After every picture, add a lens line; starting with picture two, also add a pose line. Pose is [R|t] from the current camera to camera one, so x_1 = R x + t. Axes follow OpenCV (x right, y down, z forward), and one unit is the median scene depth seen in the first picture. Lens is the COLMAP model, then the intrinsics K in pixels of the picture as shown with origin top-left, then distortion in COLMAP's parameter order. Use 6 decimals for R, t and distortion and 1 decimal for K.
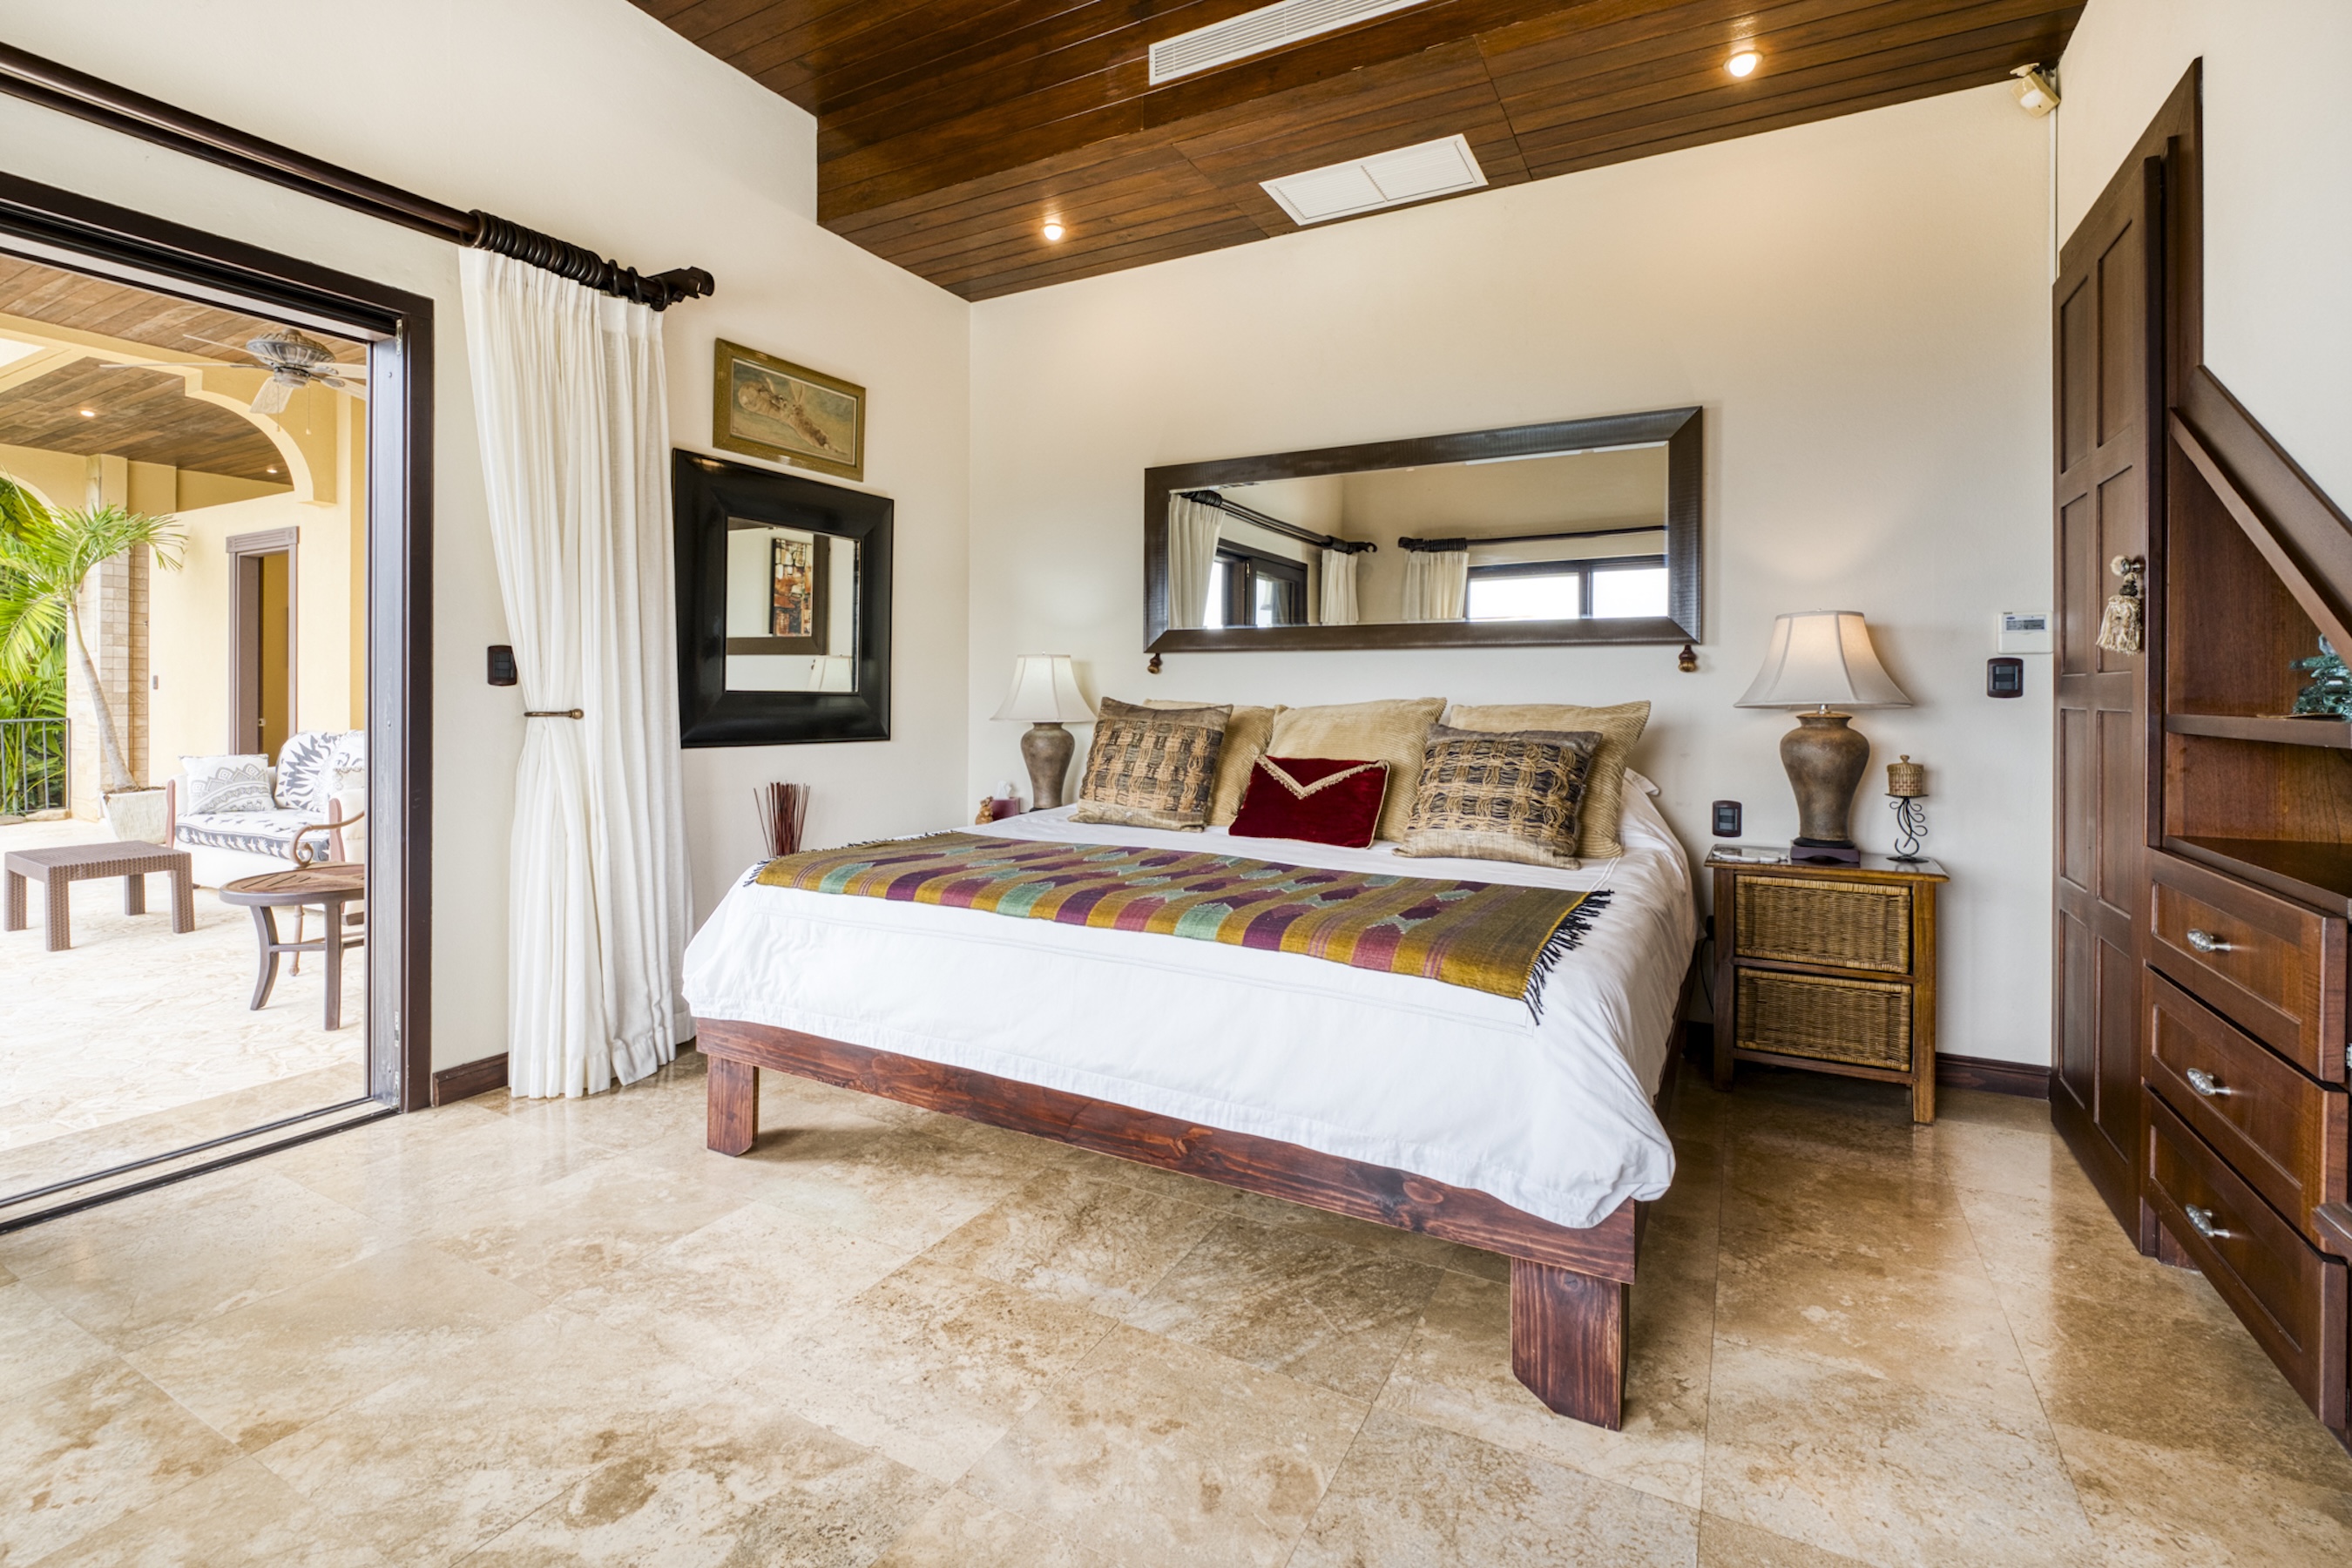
lens RADIAL K [[1076.8, 0, 1169.1], [0, 1076.8, 690.3], [0, 0, 1]] dist [-0.000233, -0.000047]
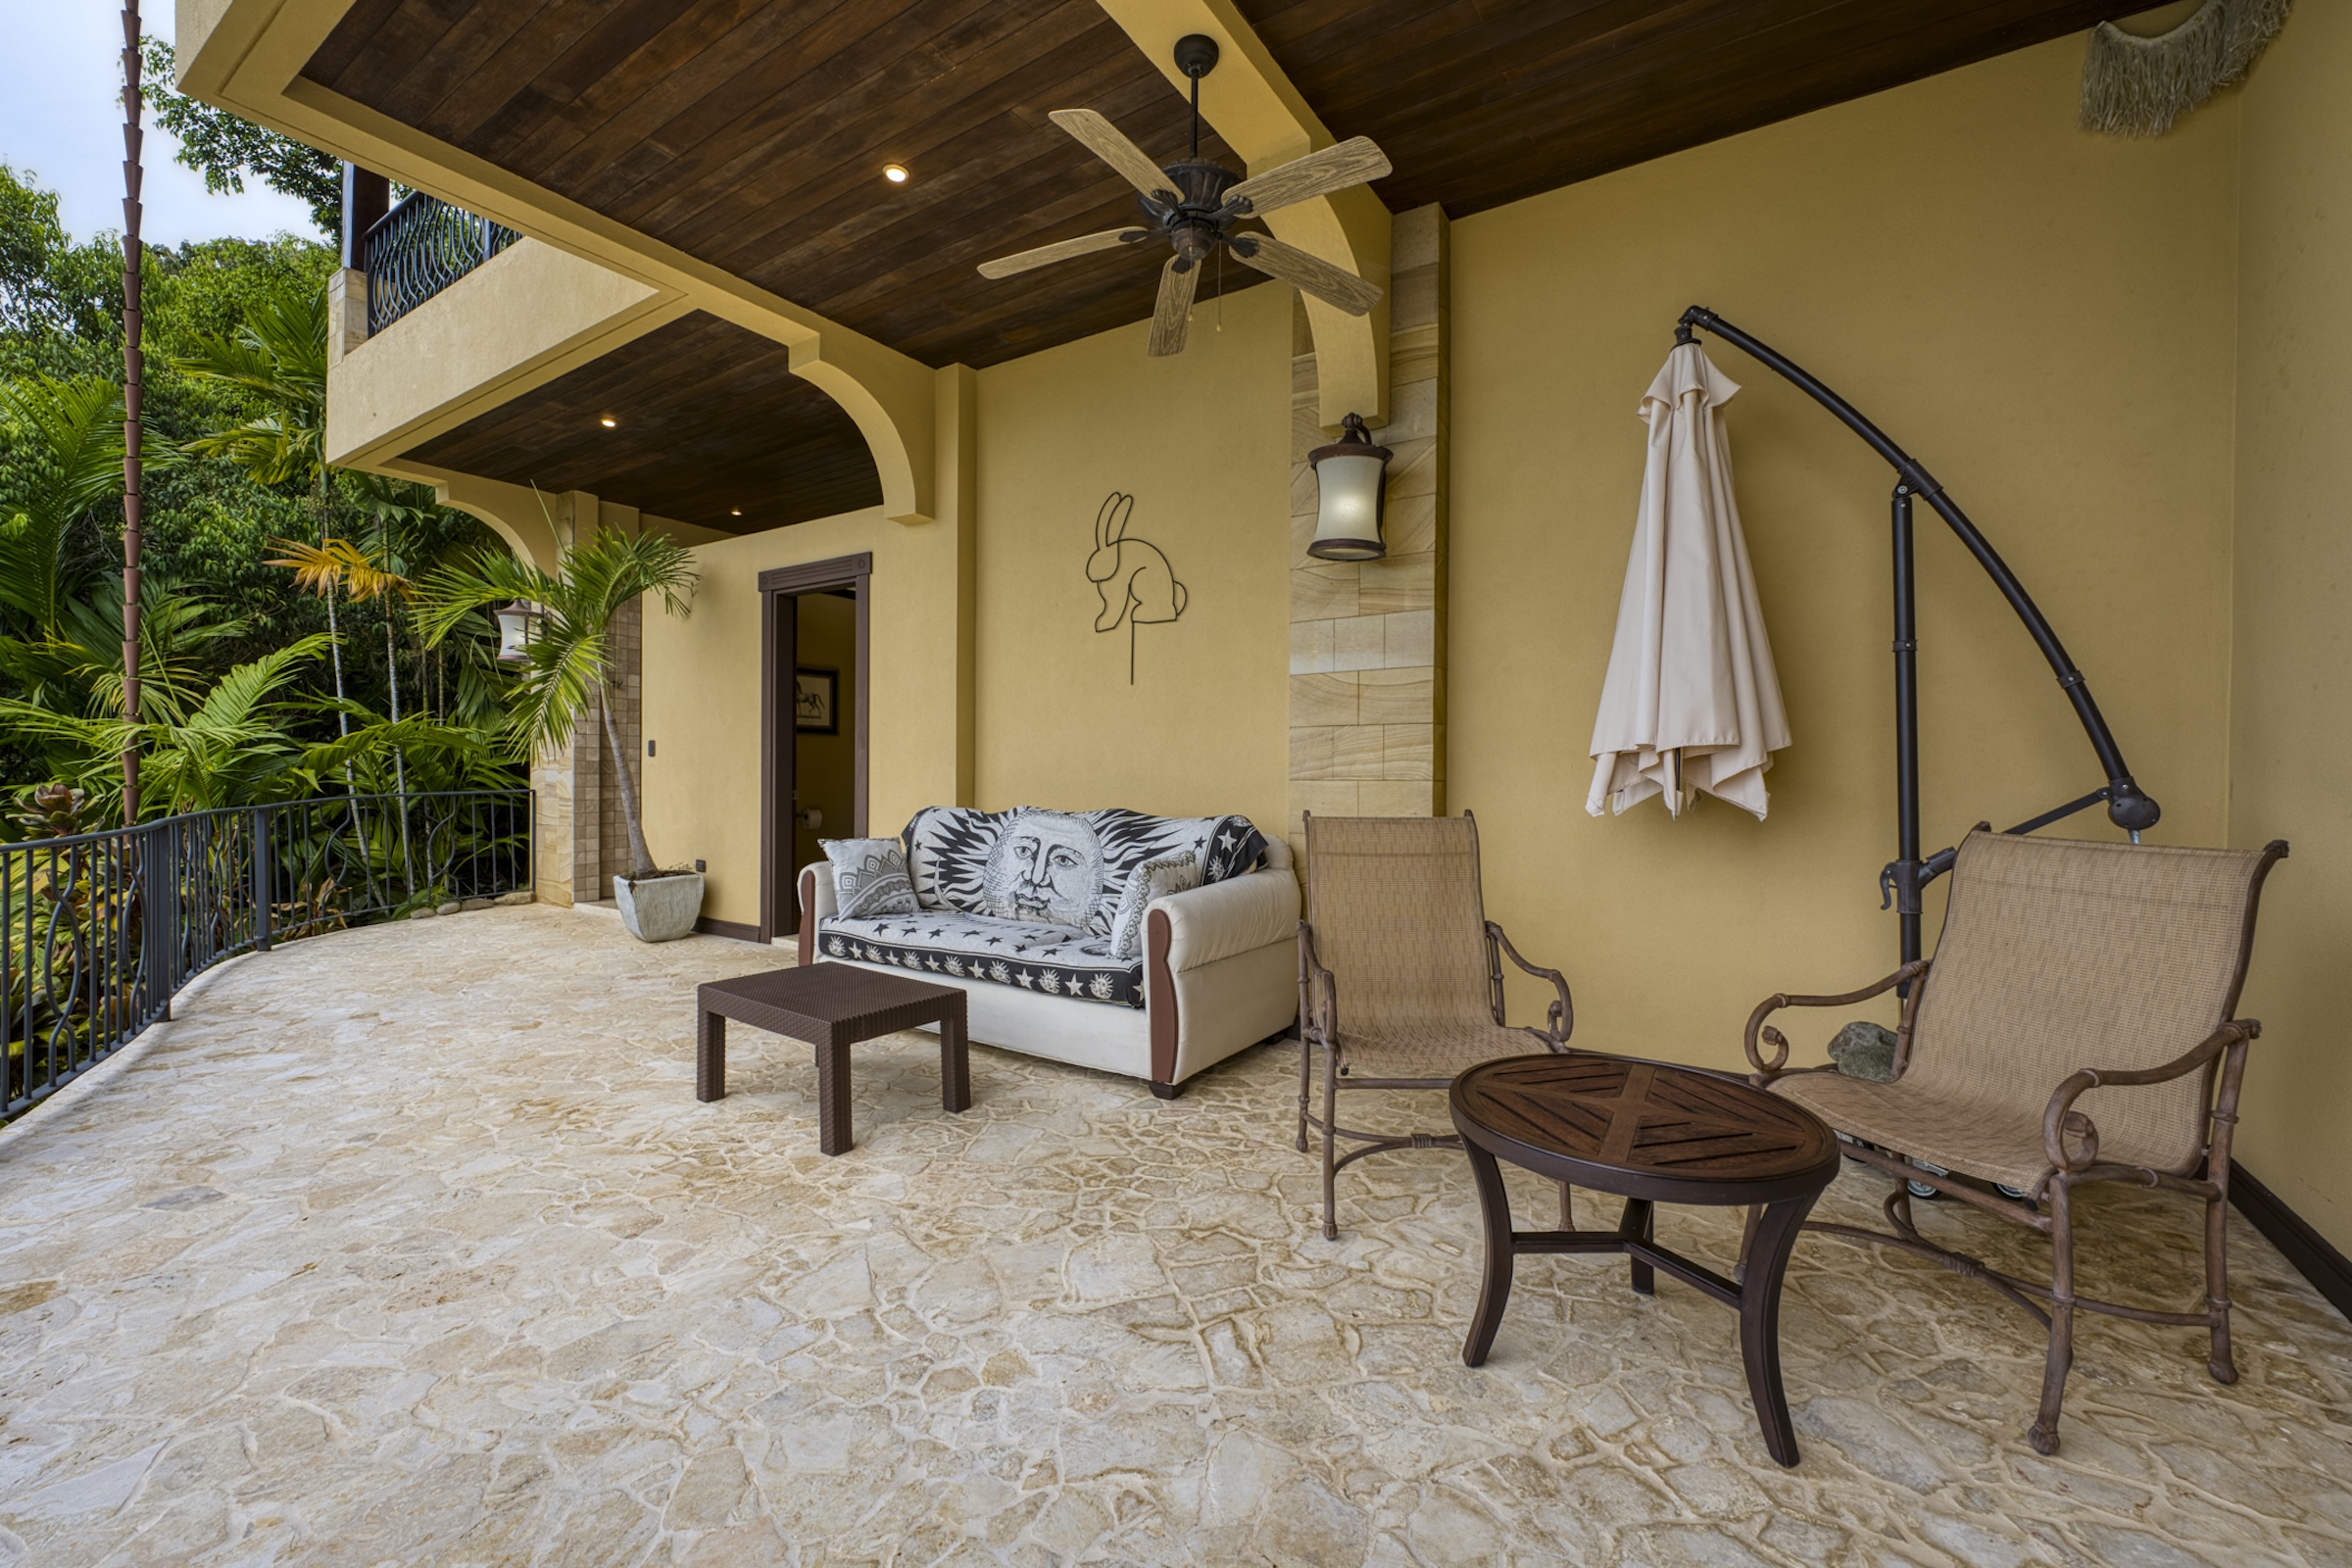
lens RADIAL K [[965.4, 0, 1169.8], [0, 965.4, 775.4], [0, 0, 1]] dist [-0.000721, -0.000117]
pose [[0.996658, 0.000681, -0.081688, -0.584125], [-0.000053, 0.999970, 0.007693, 0.010312], [0.081691, -0.007662, 0.996628, 0.330558]]
